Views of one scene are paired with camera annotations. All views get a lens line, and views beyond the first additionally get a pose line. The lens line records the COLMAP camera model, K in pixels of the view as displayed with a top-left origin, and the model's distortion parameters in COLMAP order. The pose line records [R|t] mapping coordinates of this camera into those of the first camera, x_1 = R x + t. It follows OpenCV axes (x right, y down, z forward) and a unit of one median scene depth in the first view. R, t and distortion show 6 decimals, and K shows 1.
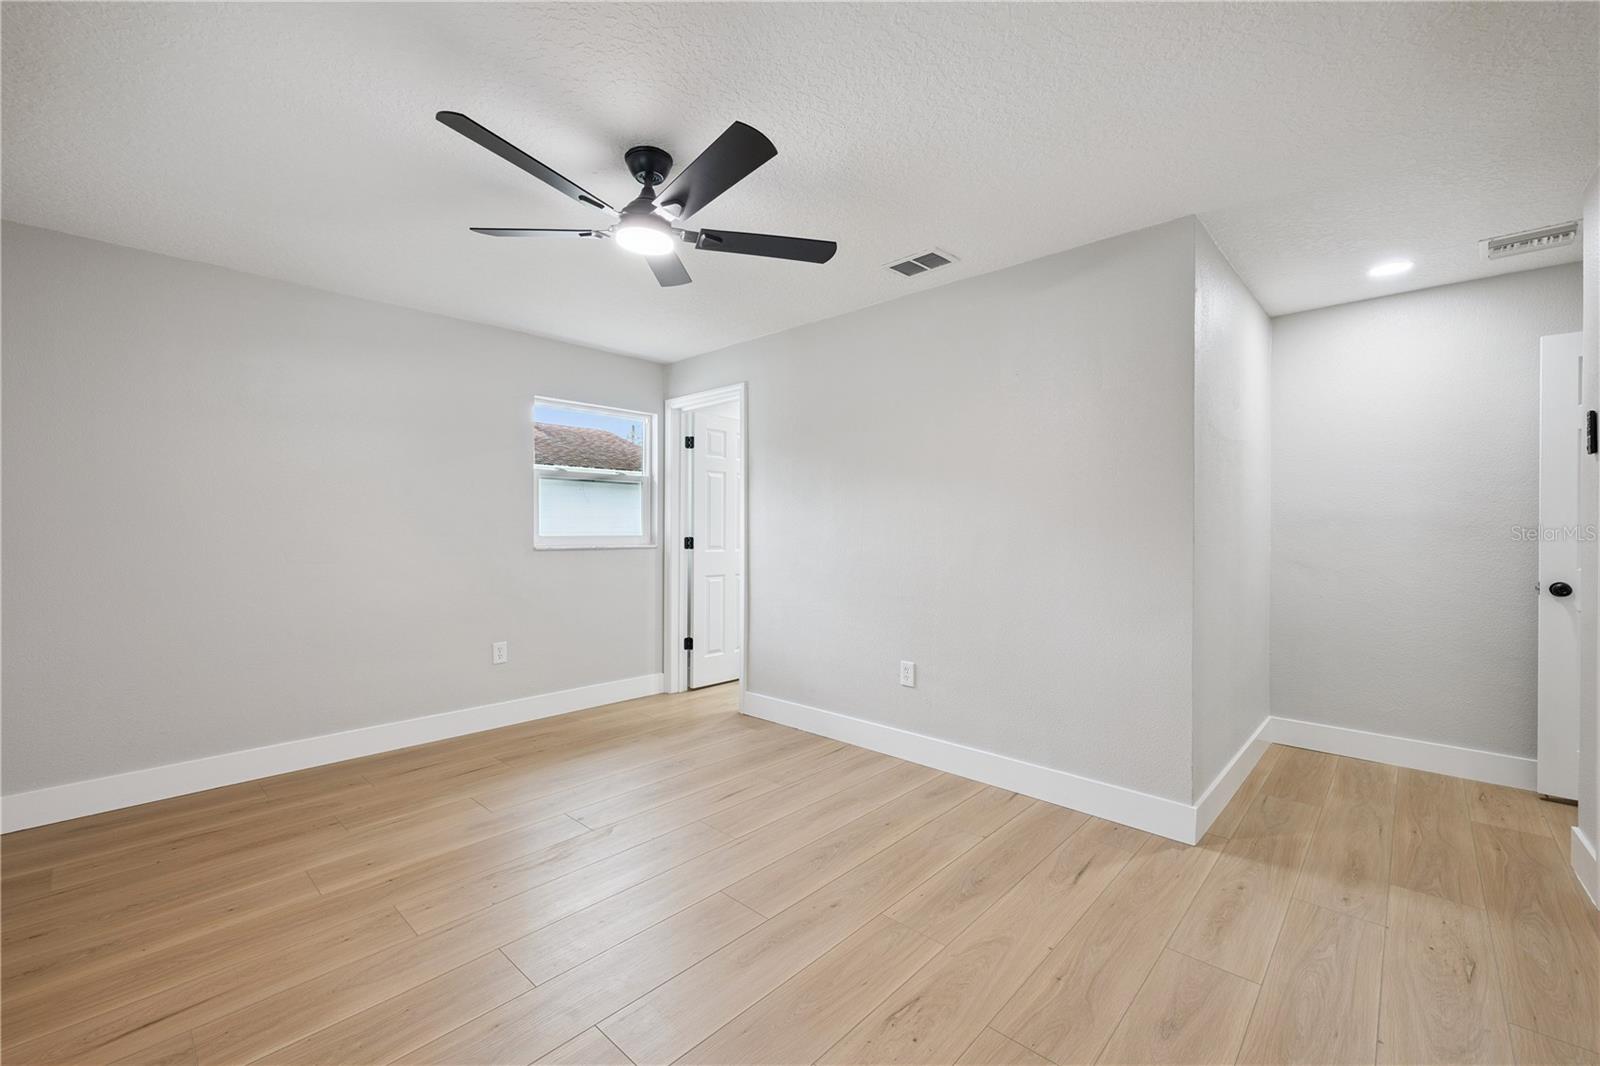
lens RADIAL K [[663.3, 0, 802.4], [0, 663.3, 529.0], [0, 0, 1]] dist [0.001377, 0.000152]
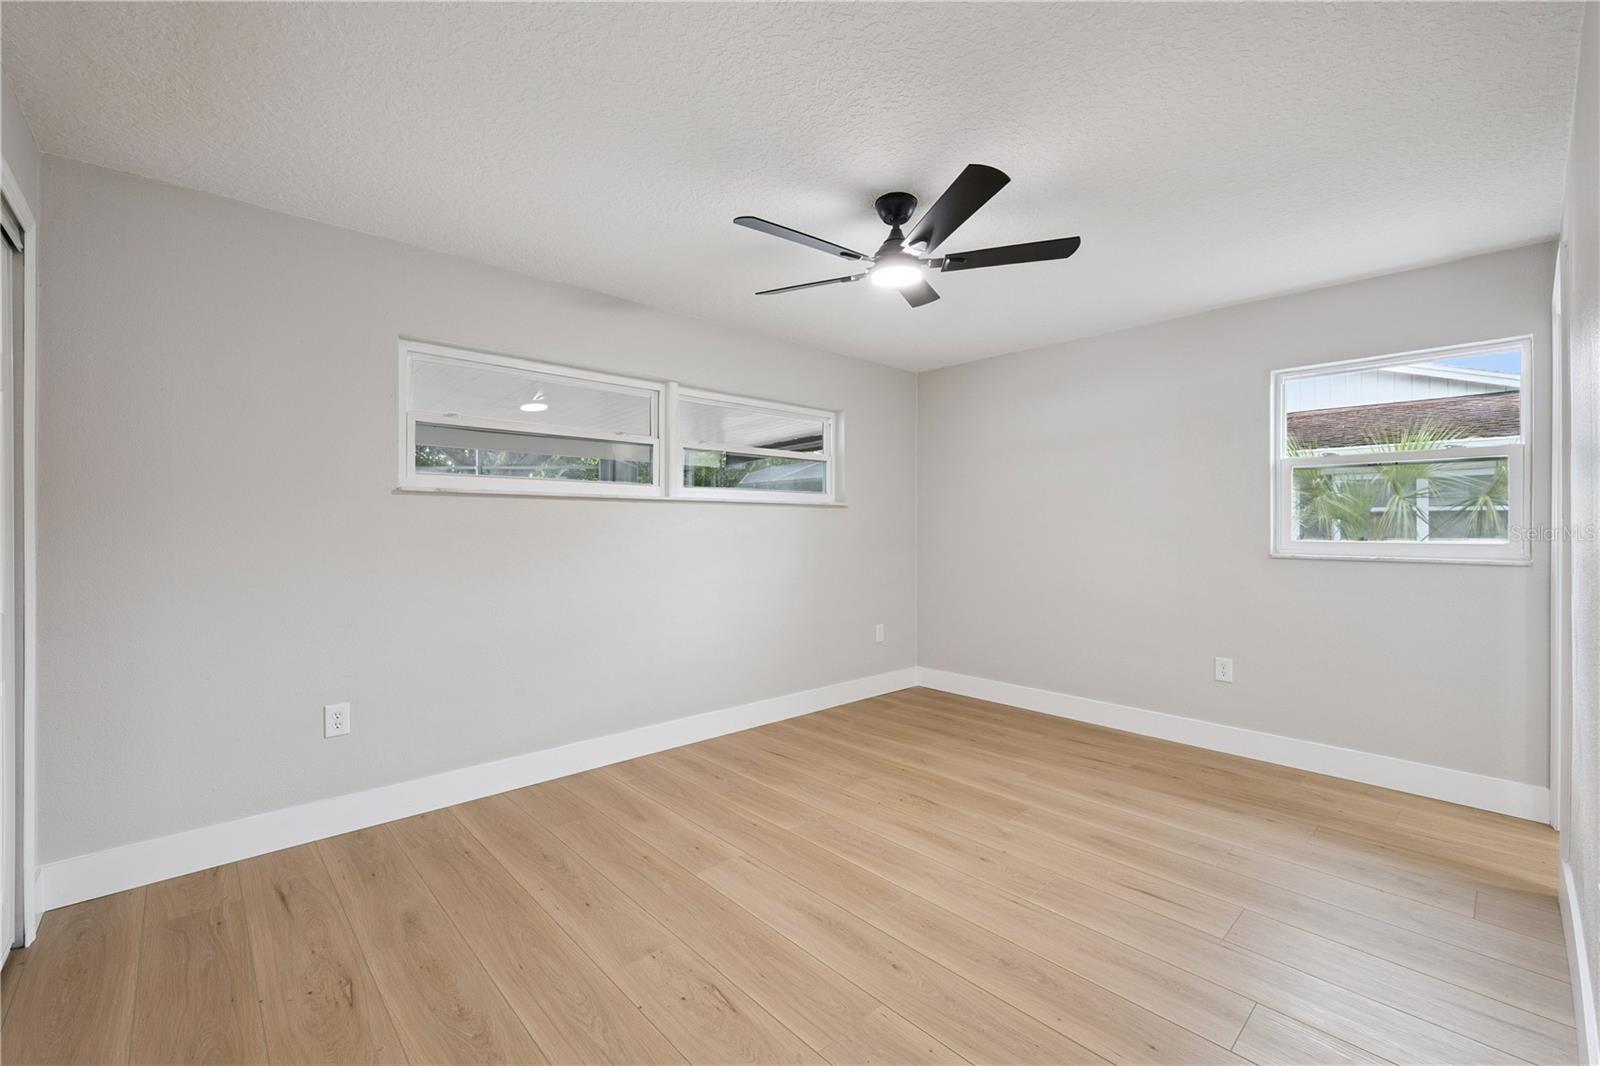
lens RADIAL K [[663.3, 0, 802.4], [0, 663.3, 529.0], [0, 0, 1]] dist [0.001377, 0.000152]
pose [[-0.075762, -0.001988, -0.997124, 0.740073], [-0.002913, 0.999994, -0.001772, -0.001486], [0.997122, 0.002770, -0.075768, 0.757645]]
